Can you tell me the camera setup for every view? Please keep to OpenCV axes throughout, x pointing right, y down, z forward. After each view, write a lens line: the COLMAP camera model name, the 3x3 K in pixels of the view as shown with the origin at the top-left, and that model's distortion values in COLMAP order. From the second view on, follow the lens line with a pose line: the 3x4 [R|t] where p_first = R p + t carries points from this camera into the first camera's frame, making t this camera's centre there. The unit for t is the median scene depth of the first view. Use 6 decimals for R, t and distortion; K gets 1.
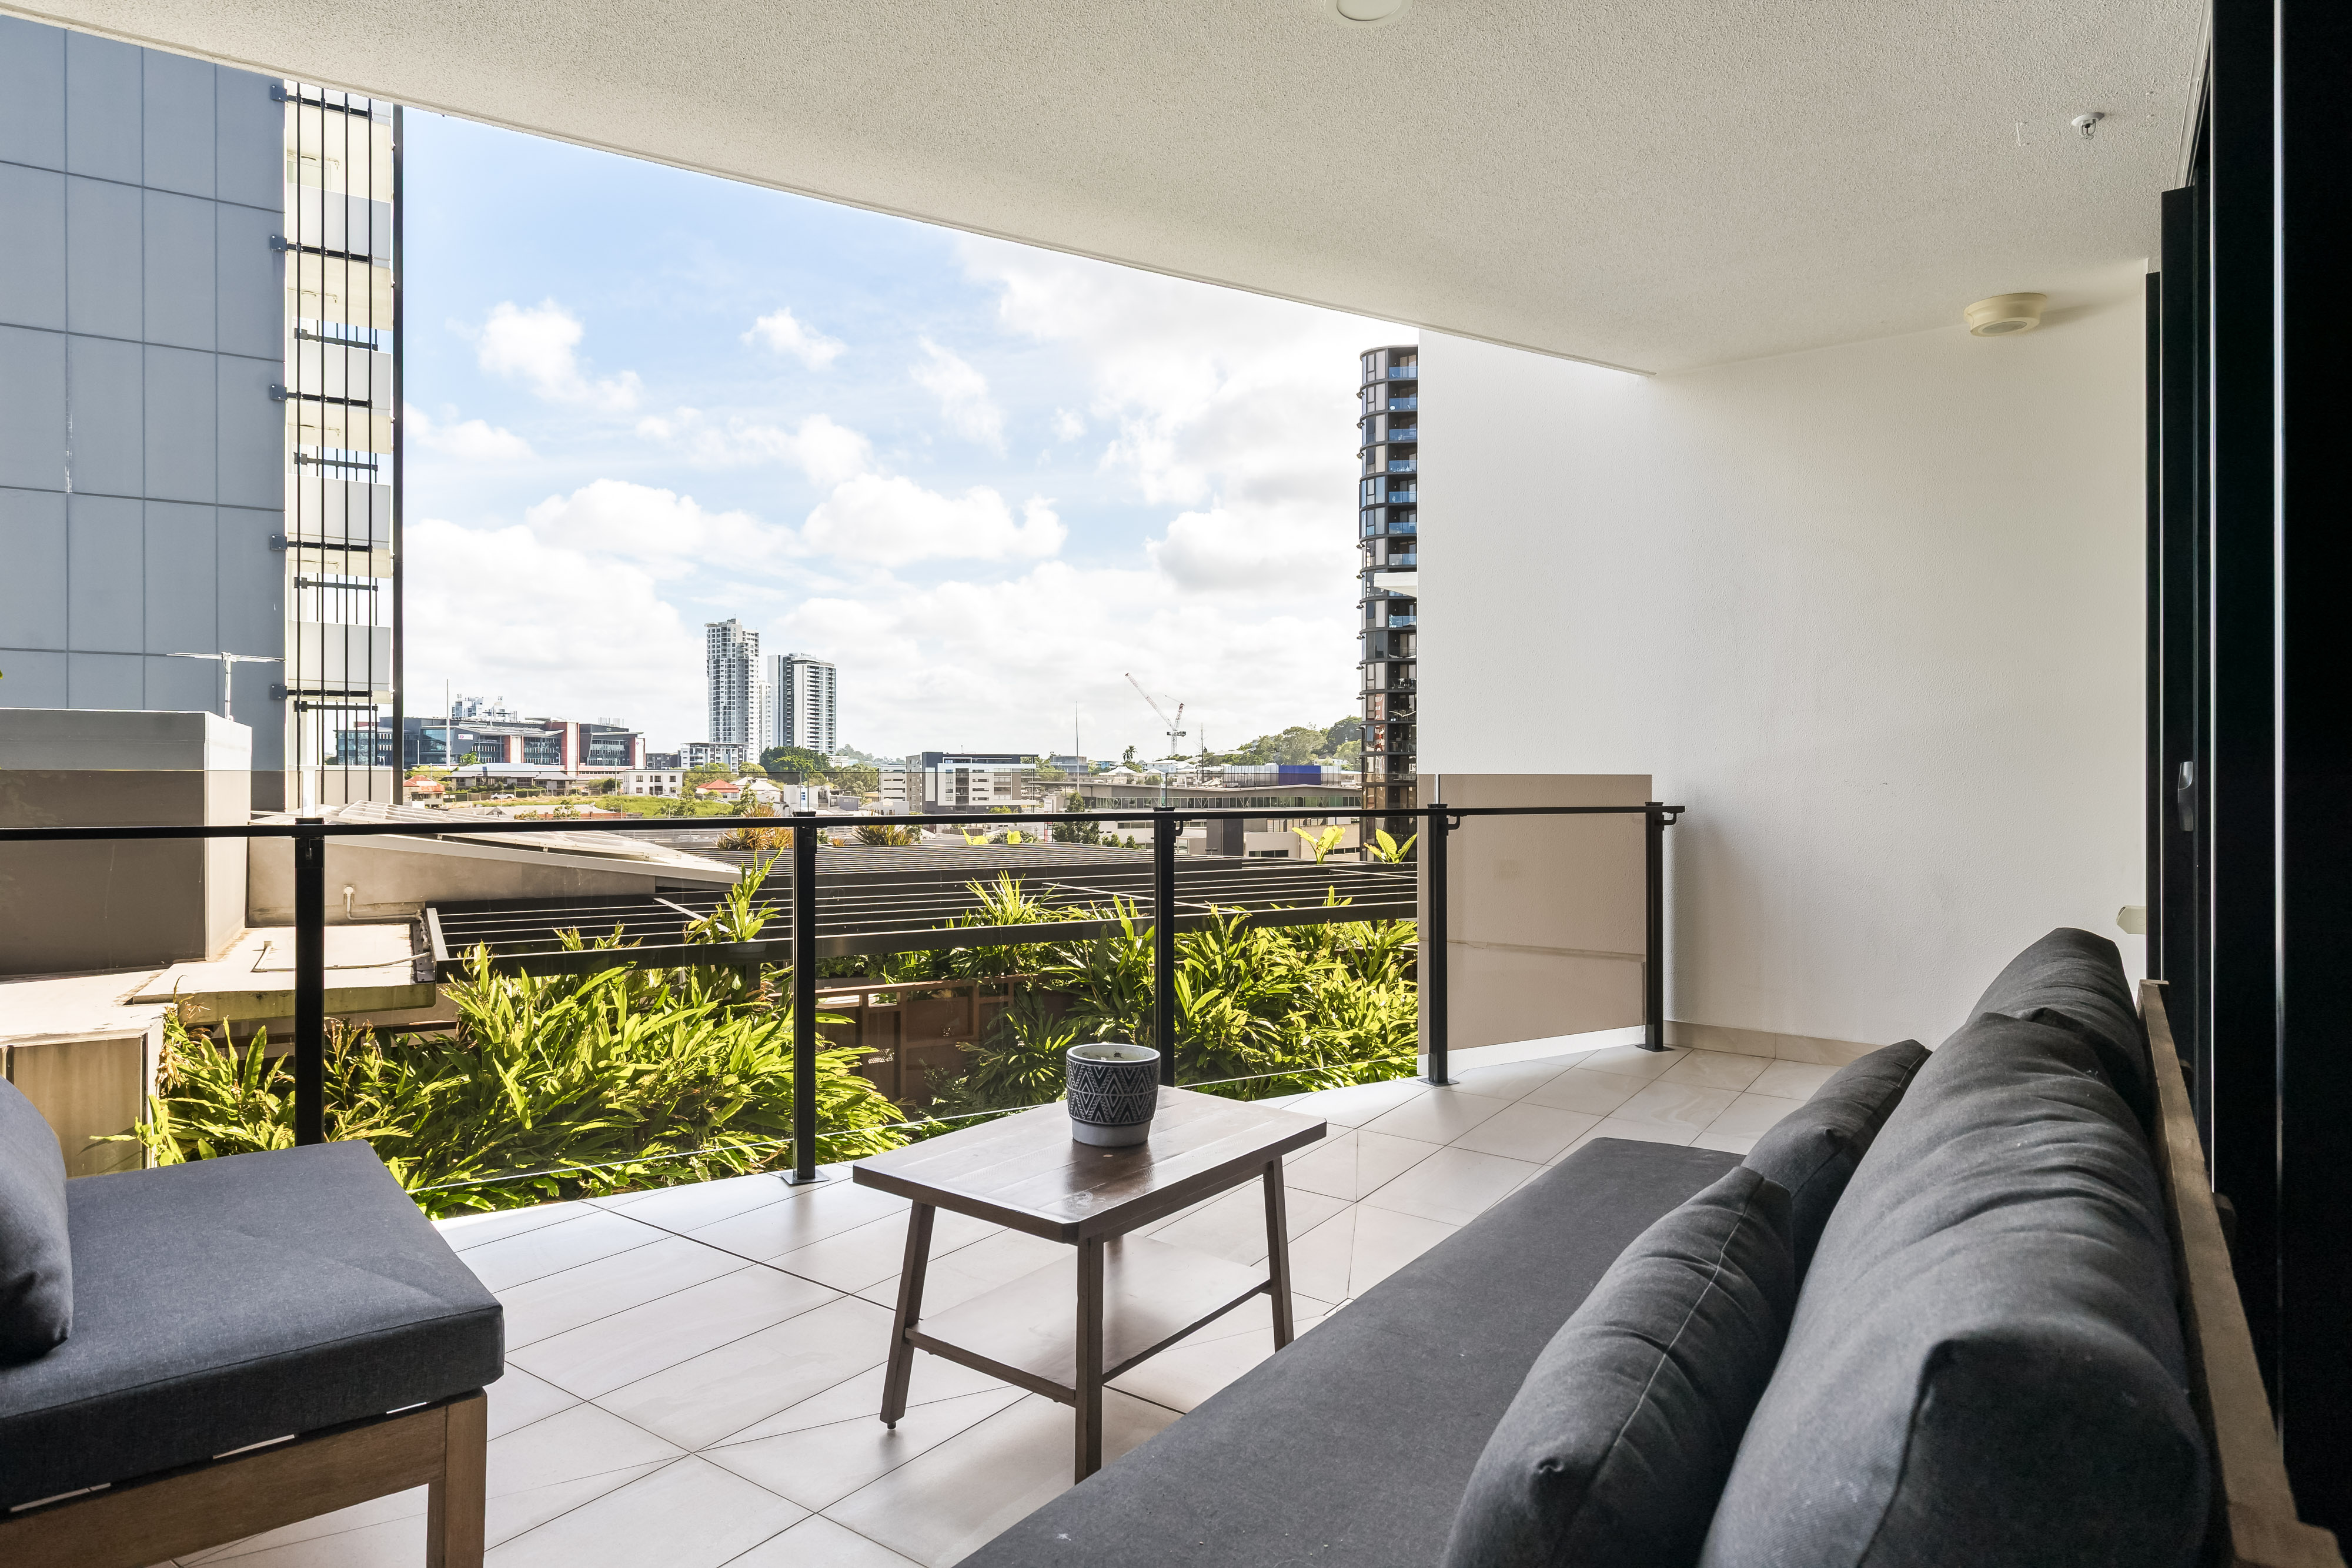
lens RADIAL K [[1359.4, 0, 1174.0], [0, 1359.4, 776.1], [0, 0, 1]] dist [0.002267, 0.000987]
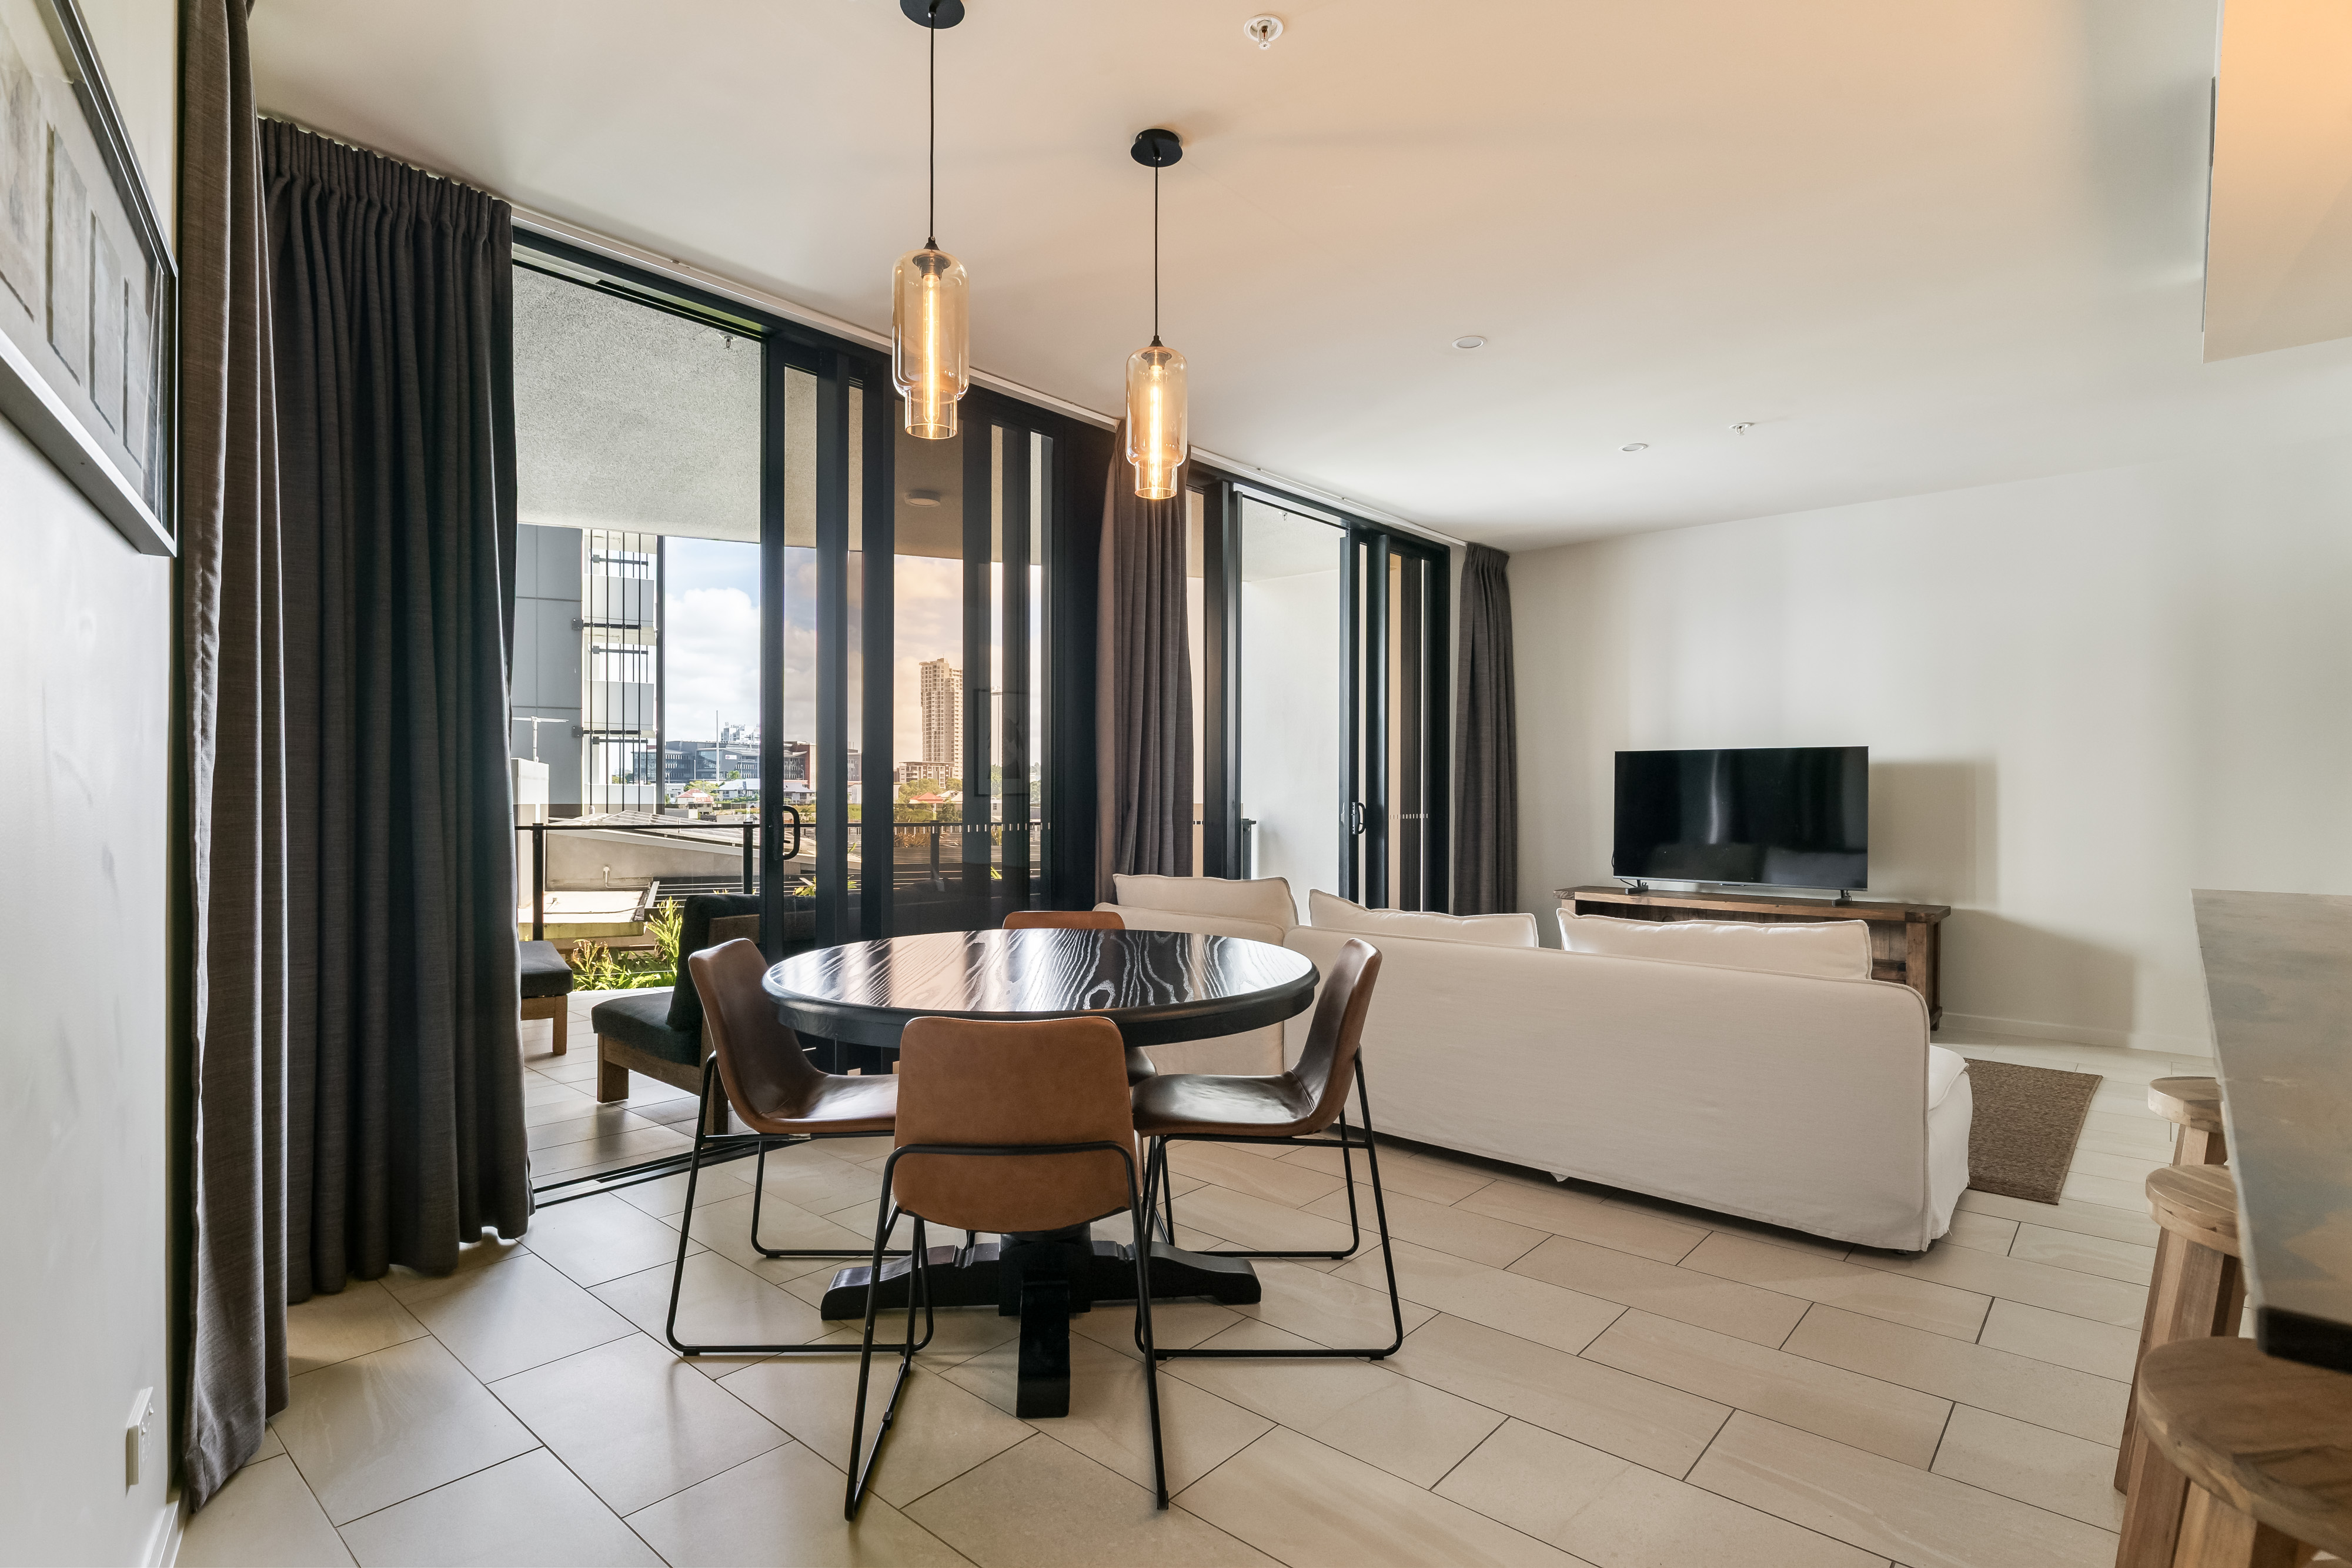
lens RADIAL K [[1180.3, 0, 1170.5], [0, 1180.3, 787.2], [0, 0, 1]] dist [-0.000118, -0.000093]
pose [[0.992217, 0.000712, -0.124519, 0.088561], [-0.000944, 0.999998, -0.001809, -0.003634], [0.124517, 0.001912, 0.992216, -0.114006]]
